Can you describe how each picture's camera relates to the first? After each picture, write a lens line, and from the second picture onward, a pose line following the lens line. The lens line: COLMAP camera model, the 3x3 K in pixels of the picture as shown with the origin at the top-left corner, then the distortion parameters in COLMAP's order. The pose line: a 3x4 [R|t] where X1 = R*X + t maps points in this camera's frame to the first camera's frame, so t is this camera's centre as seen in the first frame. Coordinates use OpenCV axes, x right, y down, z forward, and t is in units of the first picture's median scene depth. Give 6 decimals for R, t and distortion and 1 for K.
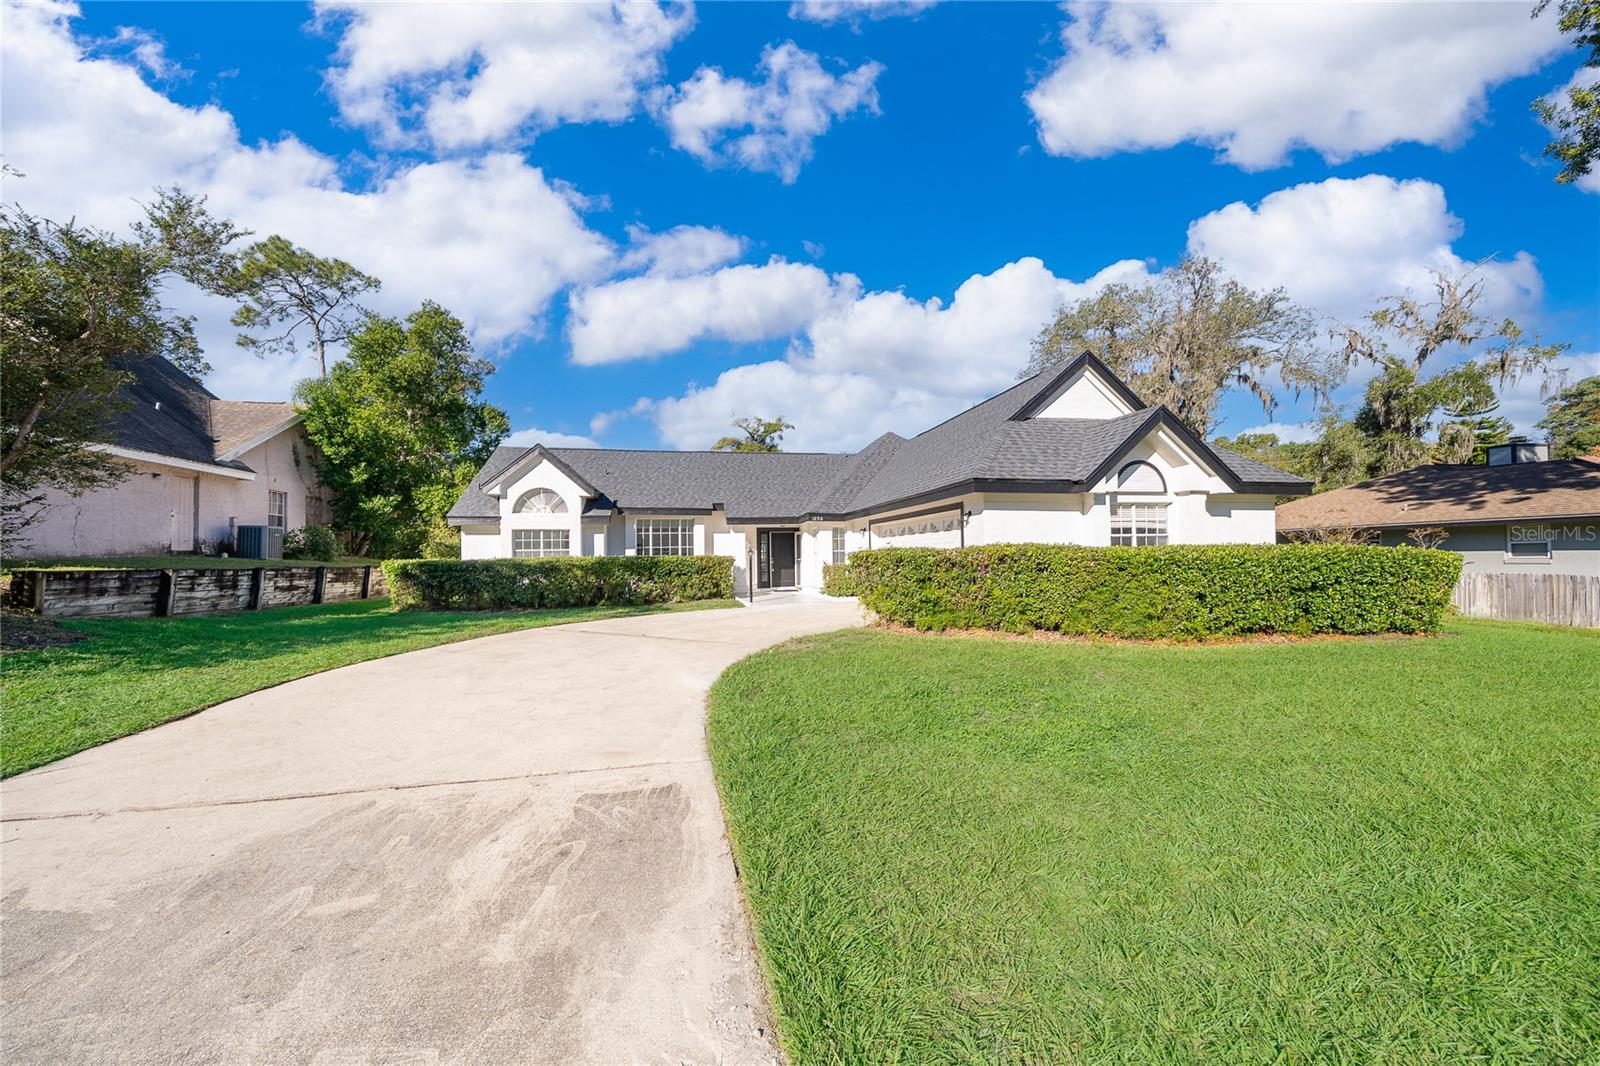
lens RADIAL K [[609.9, 0, 771.7], [0, 609.9, 558.2], [0, 0, 1]] dist [-0.008386, -0.000058]
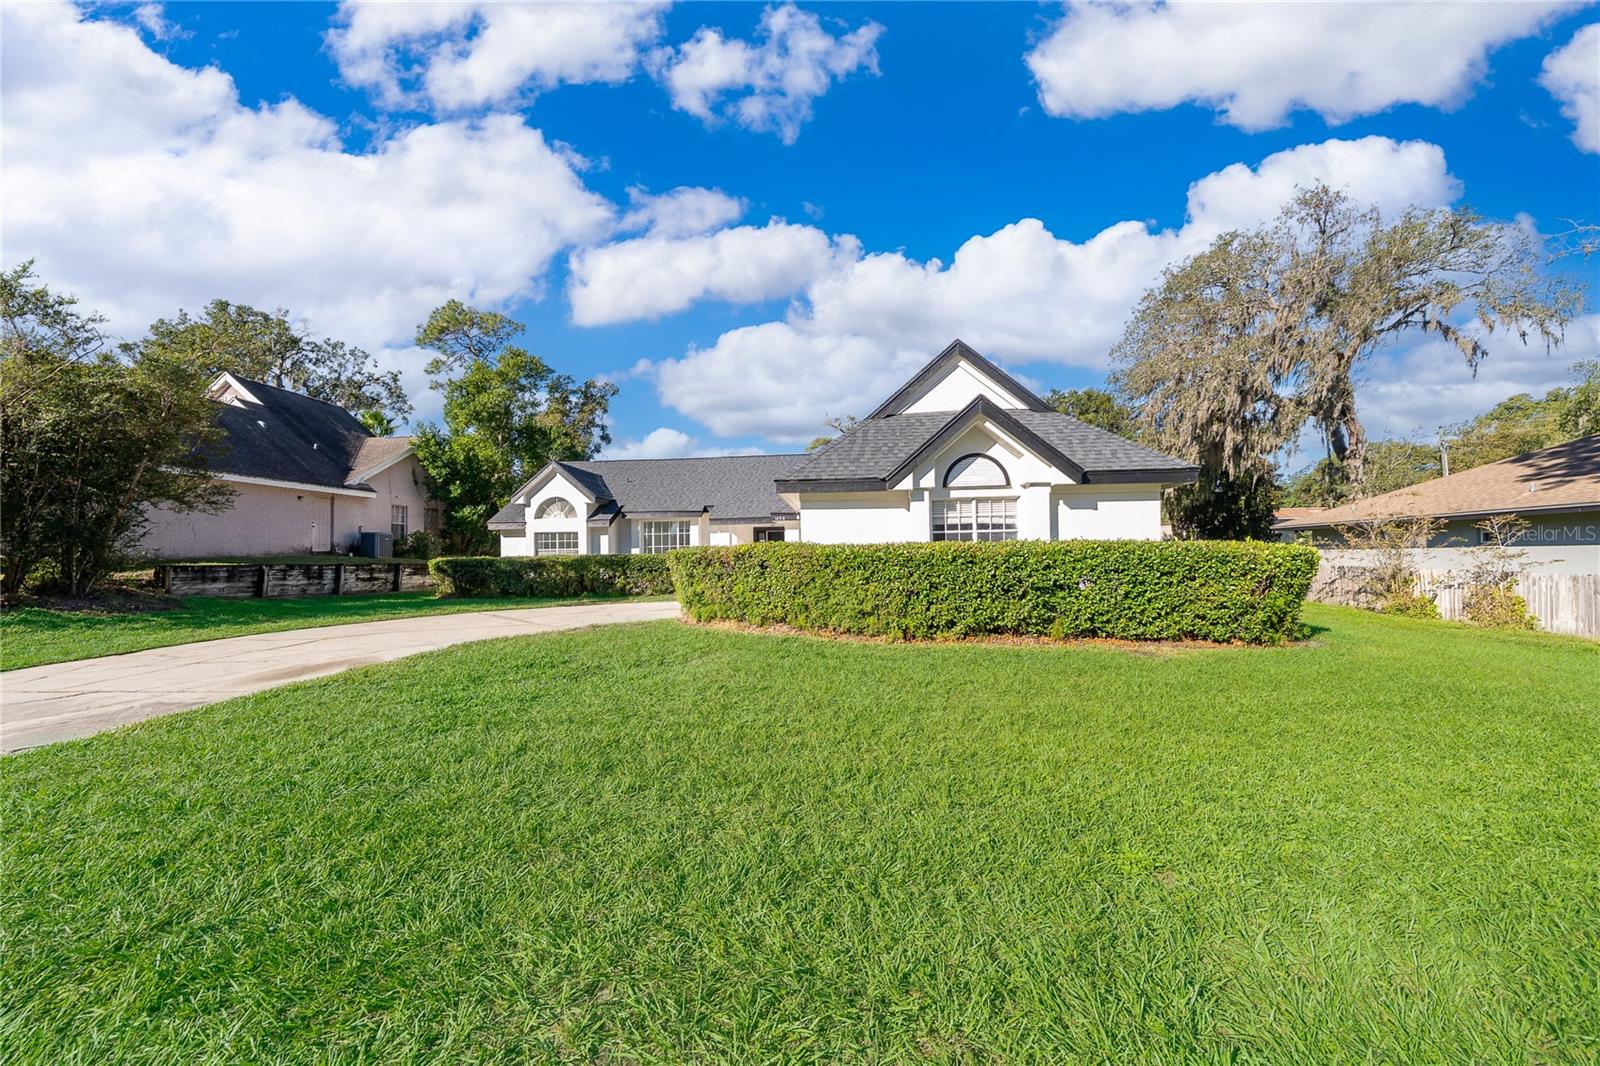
lens RADIAL K [[609.9, 0, 762.7], [0, 609.9, 557.6], [0, 0, 1]] dist [-0.008386, -0.000058]
pose [[0.952342, -0.001292, -0.305030, 0.375793], [0.002284, 0.999993, 0.002894, 0.000003], [0.305024, -0.003453, 0.952338, -0.010326]]
